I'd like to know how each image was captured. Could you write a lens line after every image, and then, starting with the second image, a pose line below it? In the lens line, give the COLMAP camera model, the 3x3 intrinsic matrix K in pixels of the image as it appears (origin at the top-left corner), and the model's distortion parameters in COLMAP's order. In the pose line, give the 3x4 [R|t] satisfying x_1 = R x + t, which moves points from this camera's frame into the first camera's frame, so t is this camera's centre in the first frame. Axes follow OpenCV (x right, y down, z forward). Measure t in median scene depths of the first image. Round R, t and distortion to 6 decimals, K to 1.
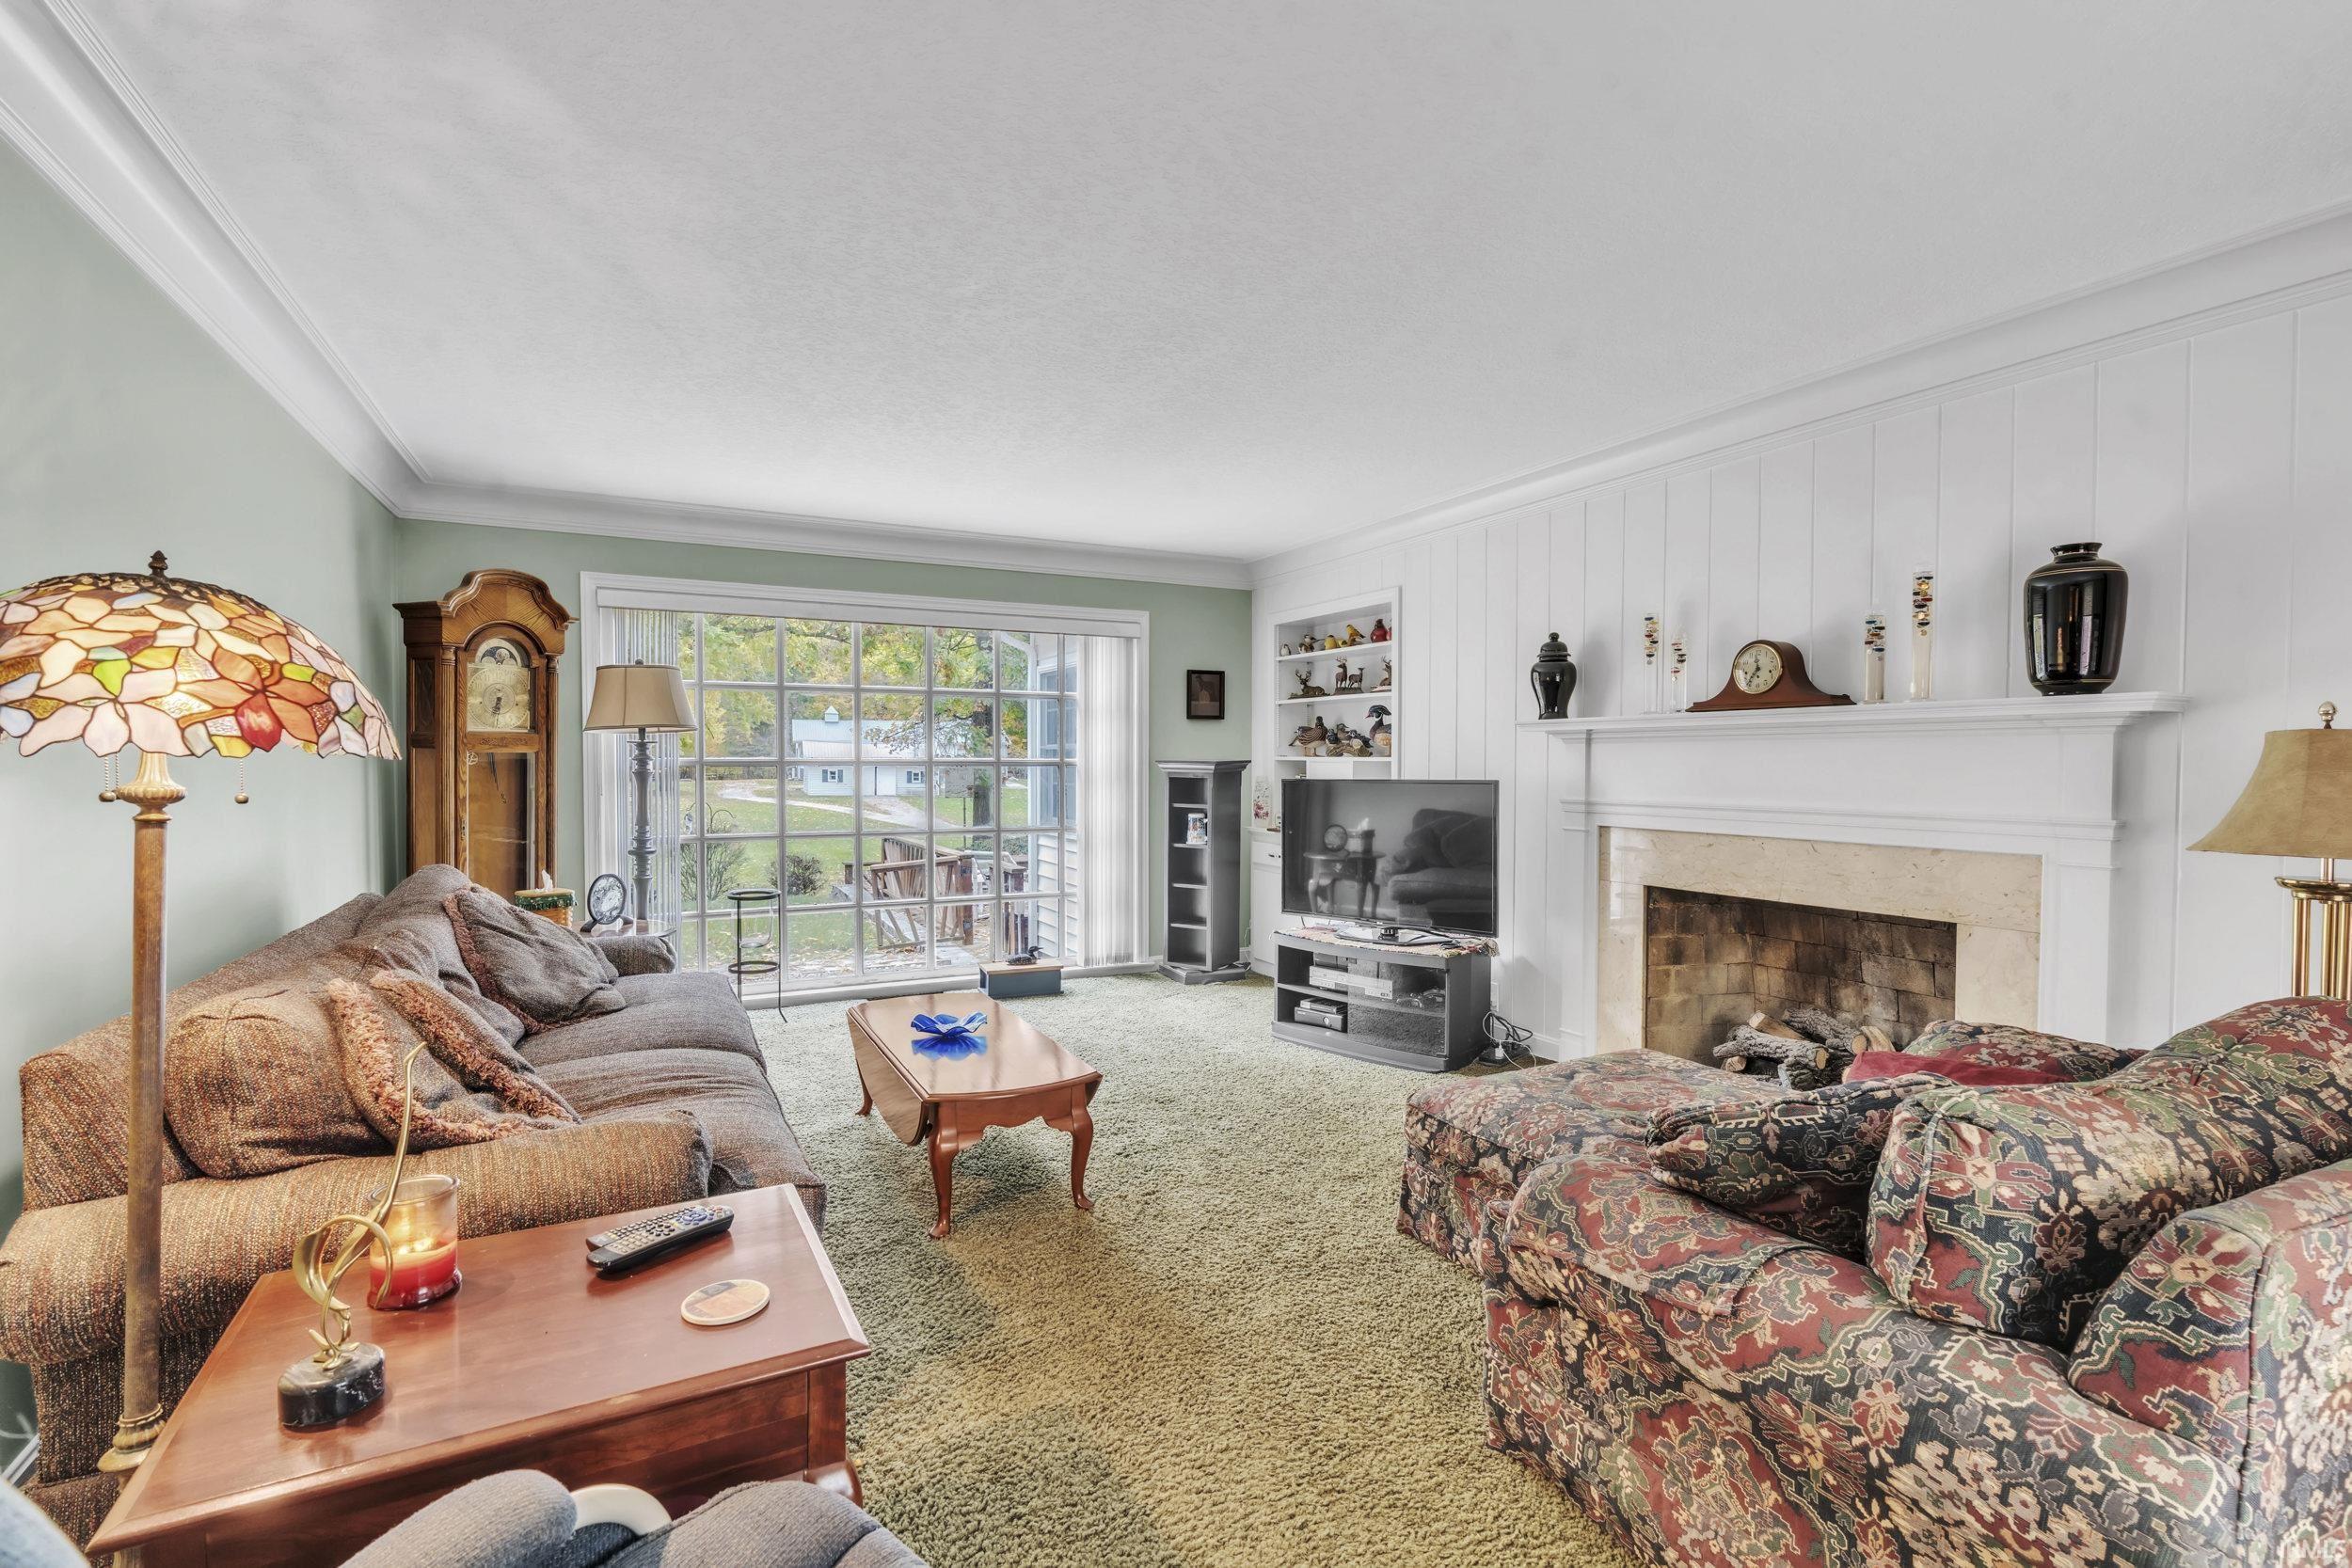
lens RADIAL K [[1069.2, 0, 1174.4], [0, 1069.2, 785.1], [0, 0, 1]] dist [-0.012602, 0.000458]
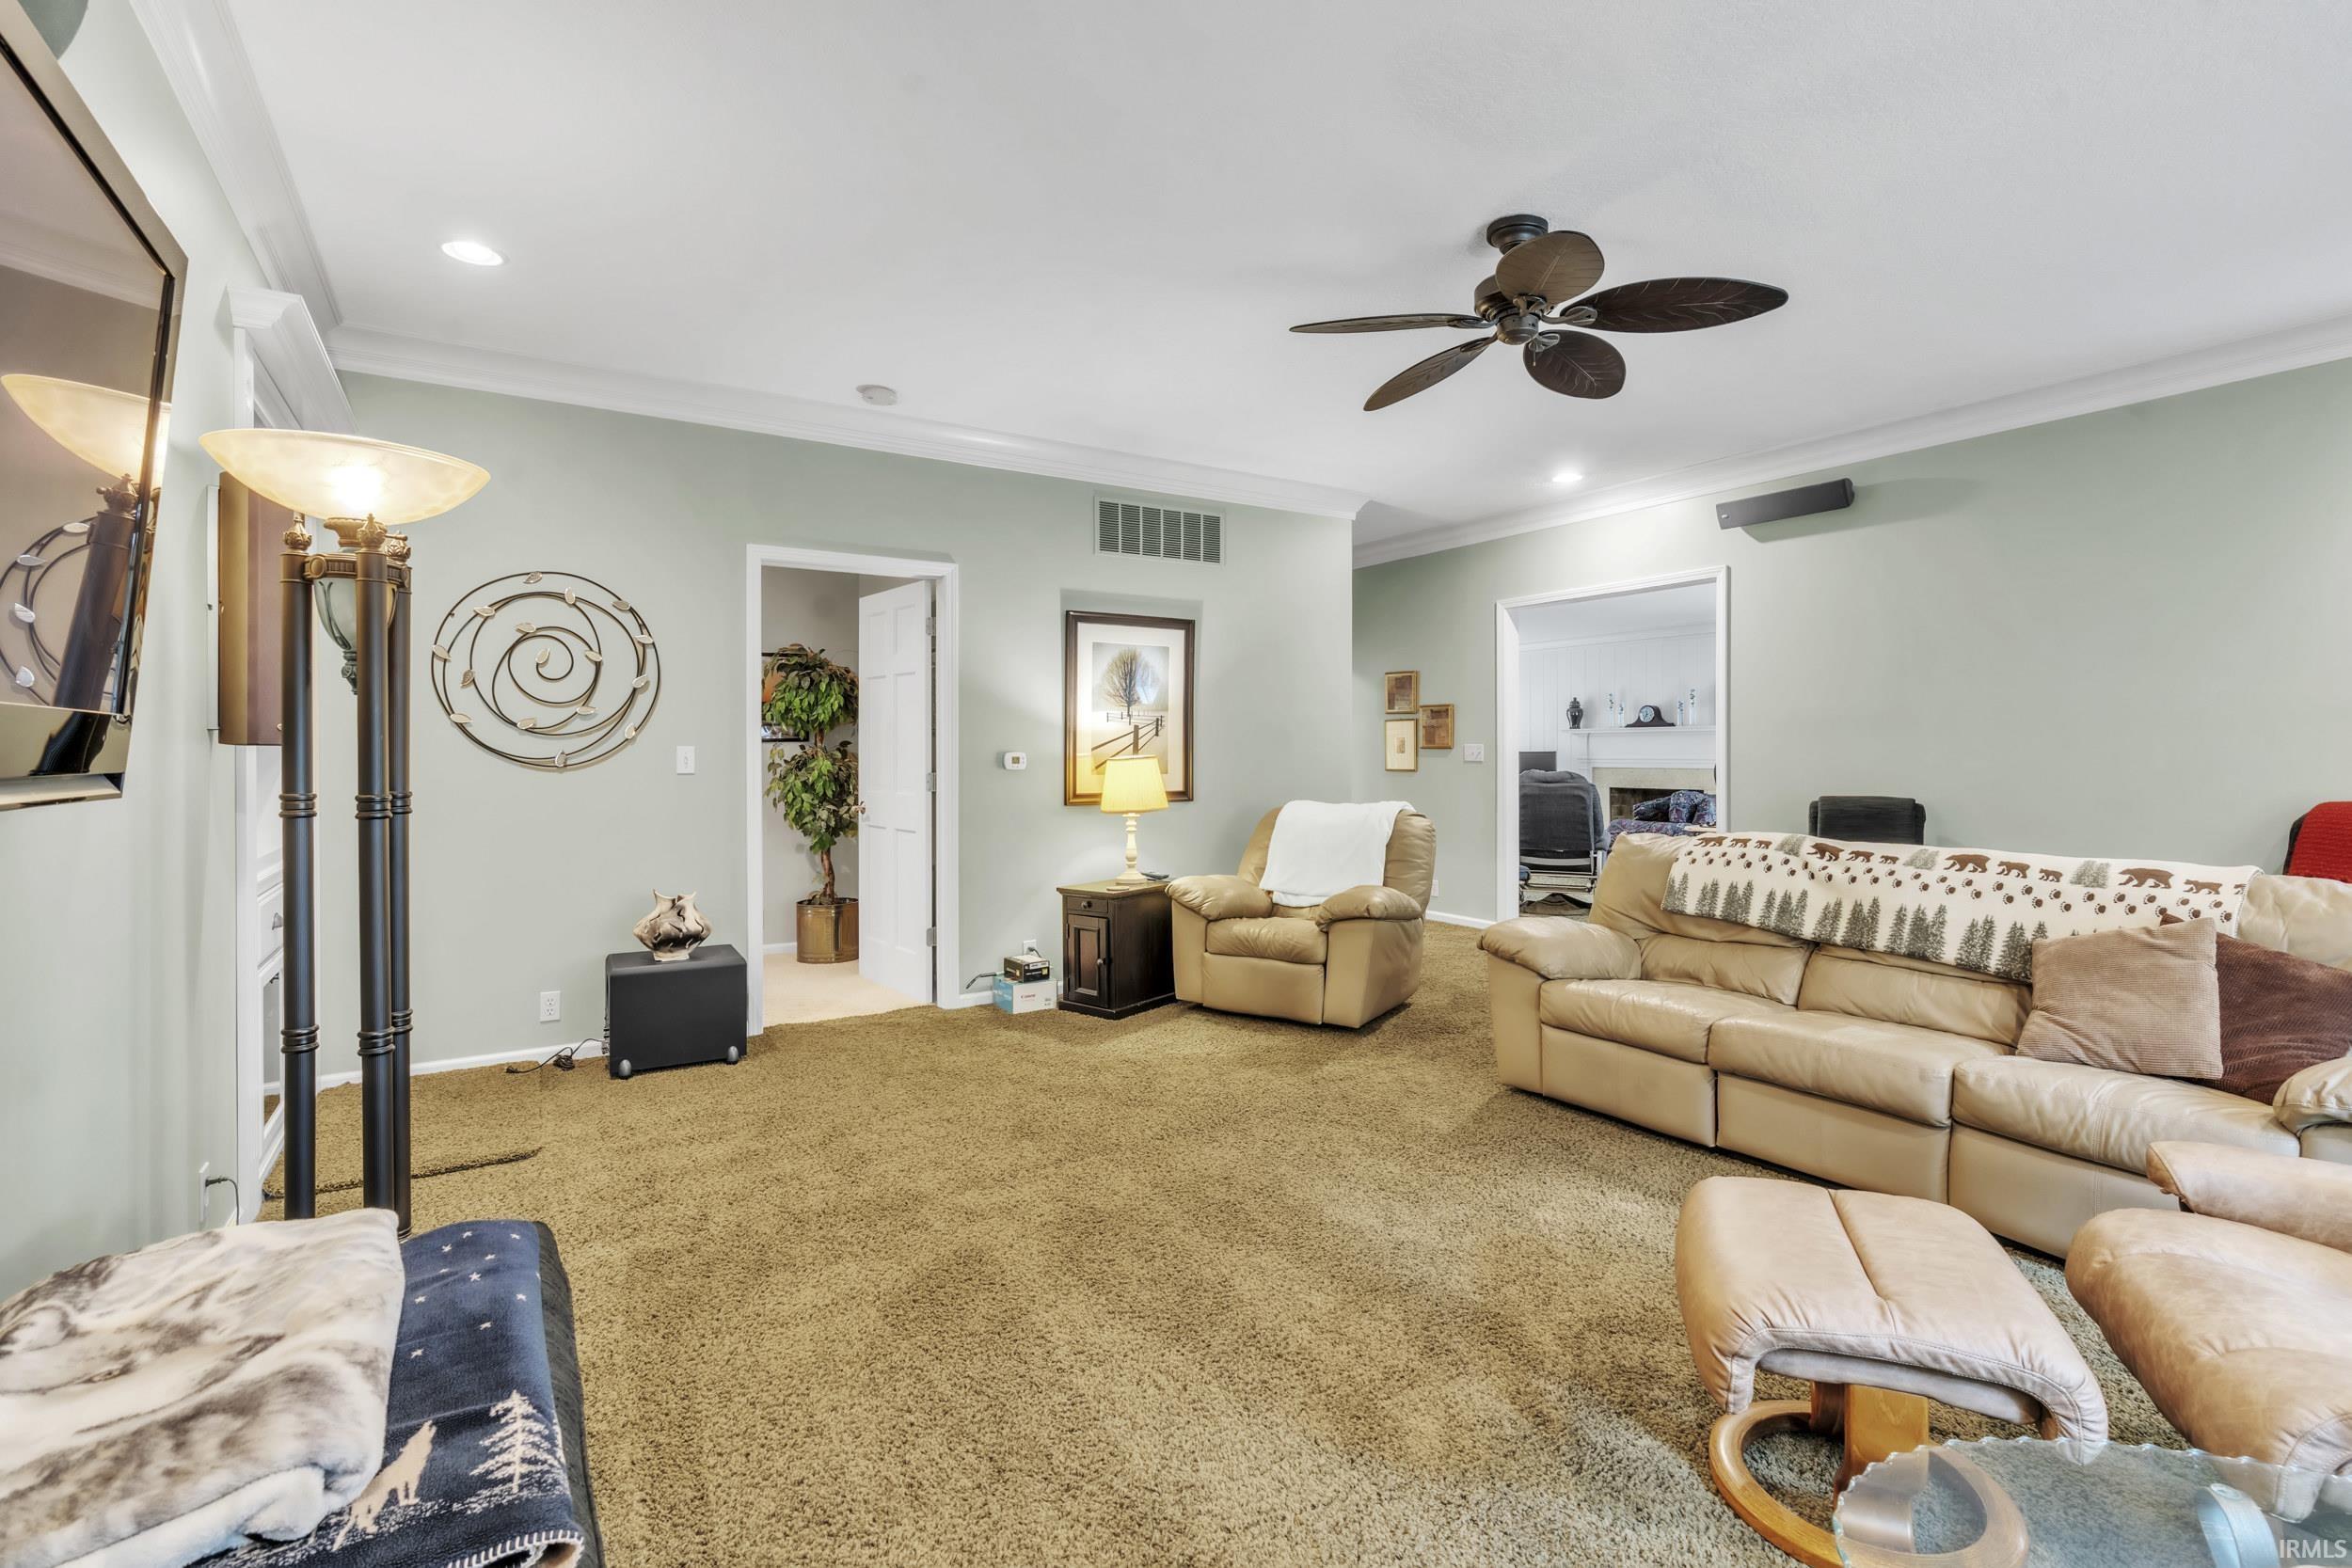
lens RADIAL K [[1069.2, 0, 1177.5], [0, 1069.2, 765.8], [0, 0, 1]] dist [-0.012602, 0.000458]
pose [[0.995190, -0.005341, 0.097819, -1.035354], [0.006535, 0.999908, -0.011889, 0.064948], [-0.097746, 0.012471, 0.995133, -1.812623]]
